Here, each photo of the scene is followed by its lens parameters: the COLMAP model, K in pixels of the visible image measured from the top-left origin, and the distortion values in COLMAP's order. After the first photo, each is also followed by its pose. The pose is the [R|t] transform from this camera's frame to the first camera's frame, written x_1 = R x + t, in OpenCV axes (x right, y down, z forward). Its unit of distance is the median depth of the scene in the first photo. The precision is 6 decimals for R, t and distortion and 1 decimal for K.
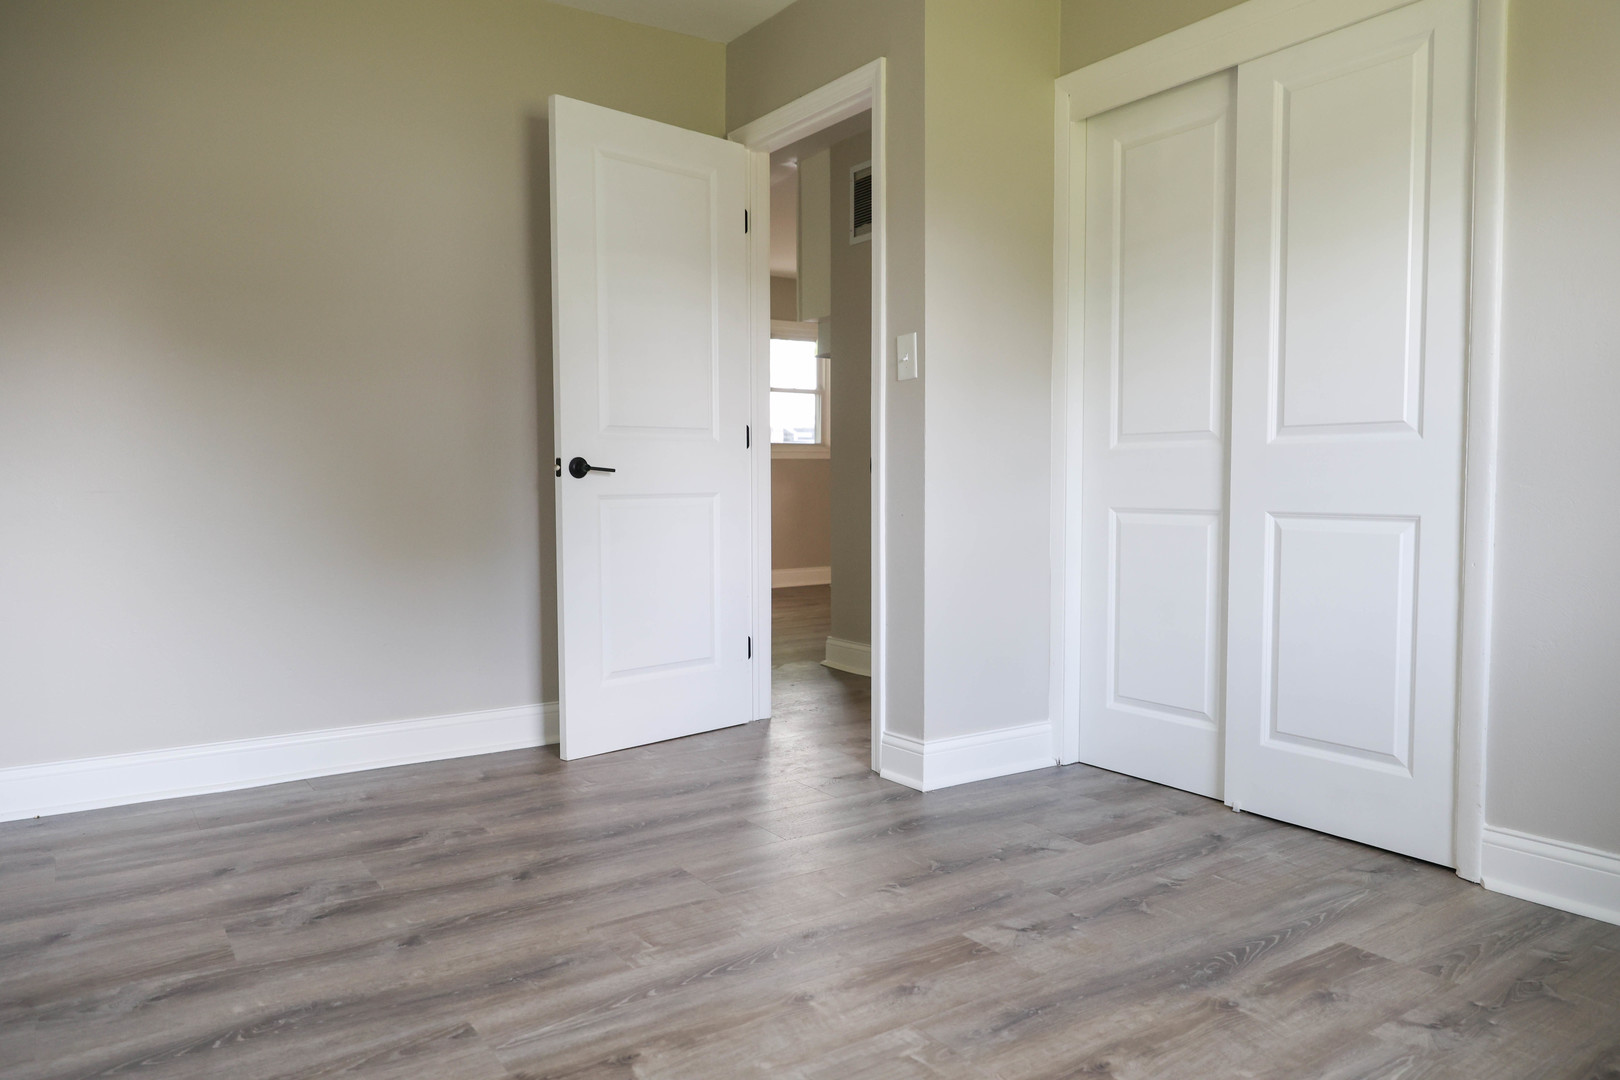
lens RADIAL K [[1123.8, 0, 812.6], [0, 1123.8, 538.3], [0, 0, 1]] dist [-0.004097, -0.000726]
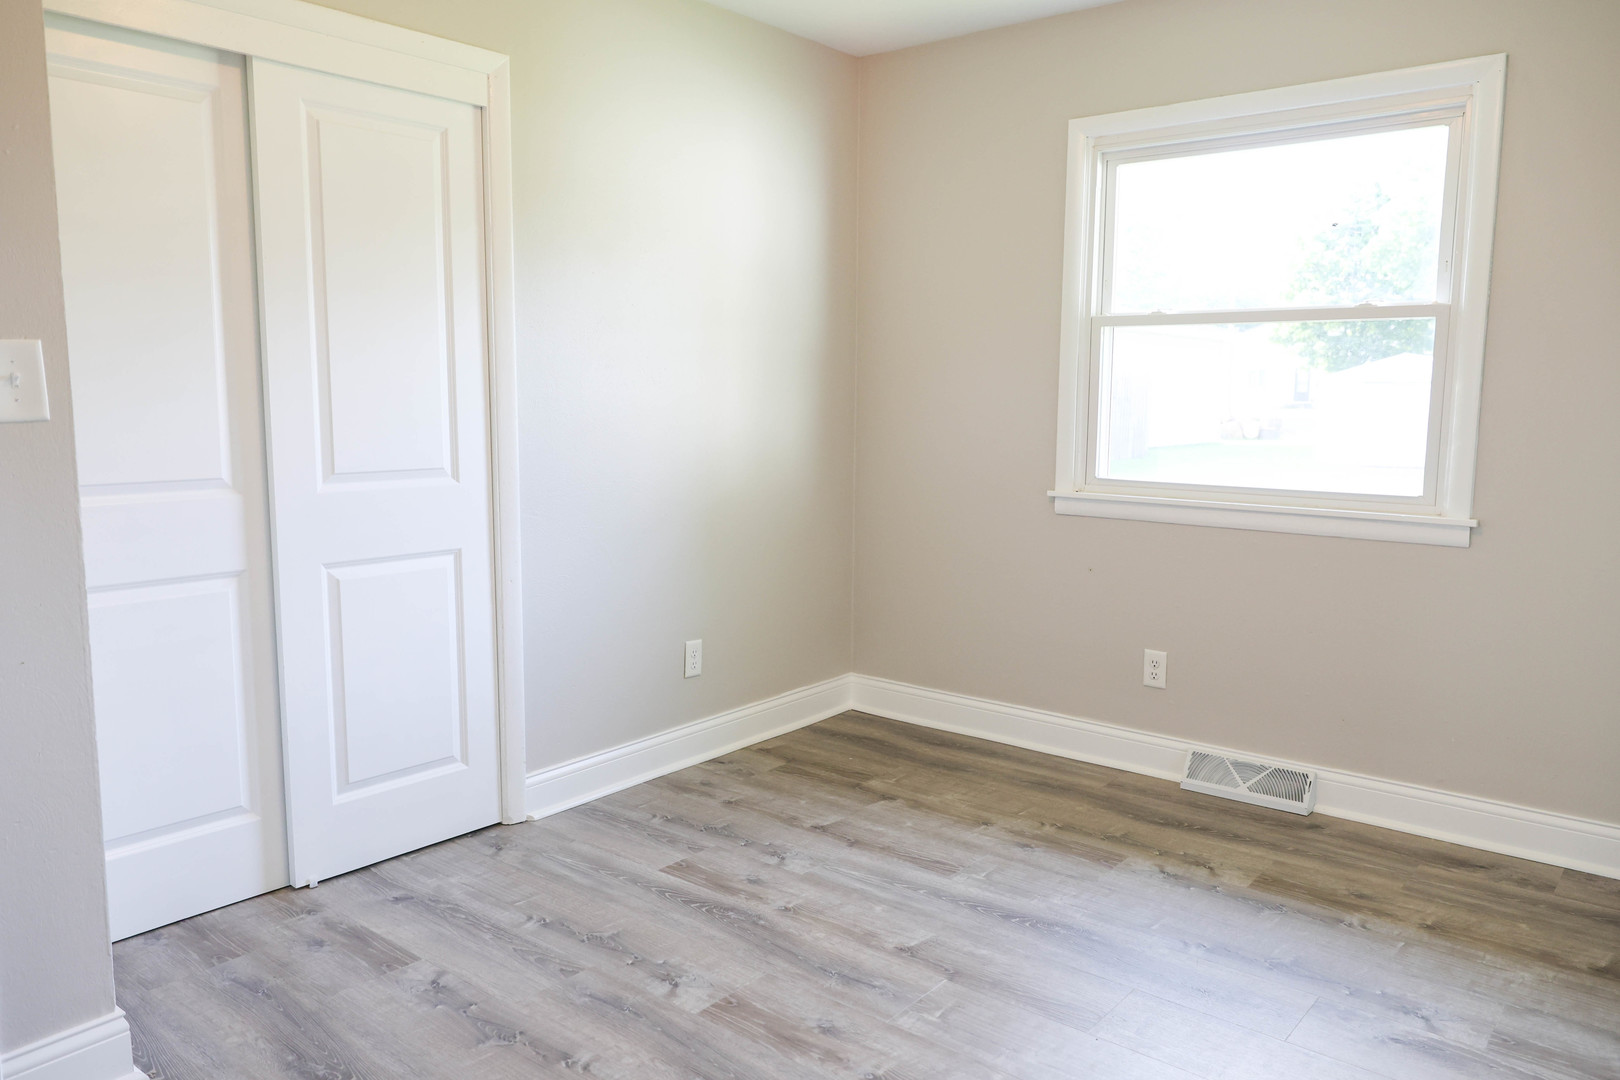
lens RADIAL K [[1145.2, 0, 810.0], [0, 1145.2, 540.0], [0, 0, 1]] dist [0.001369, -0.000826]
pose [[-0.267562, -0.117220, 0.956384, -0.731828], [0.049506, 0.989589, 0.135140, -0.179778], [-0.962268, 0.083505, -0.258973, 0.994623]]
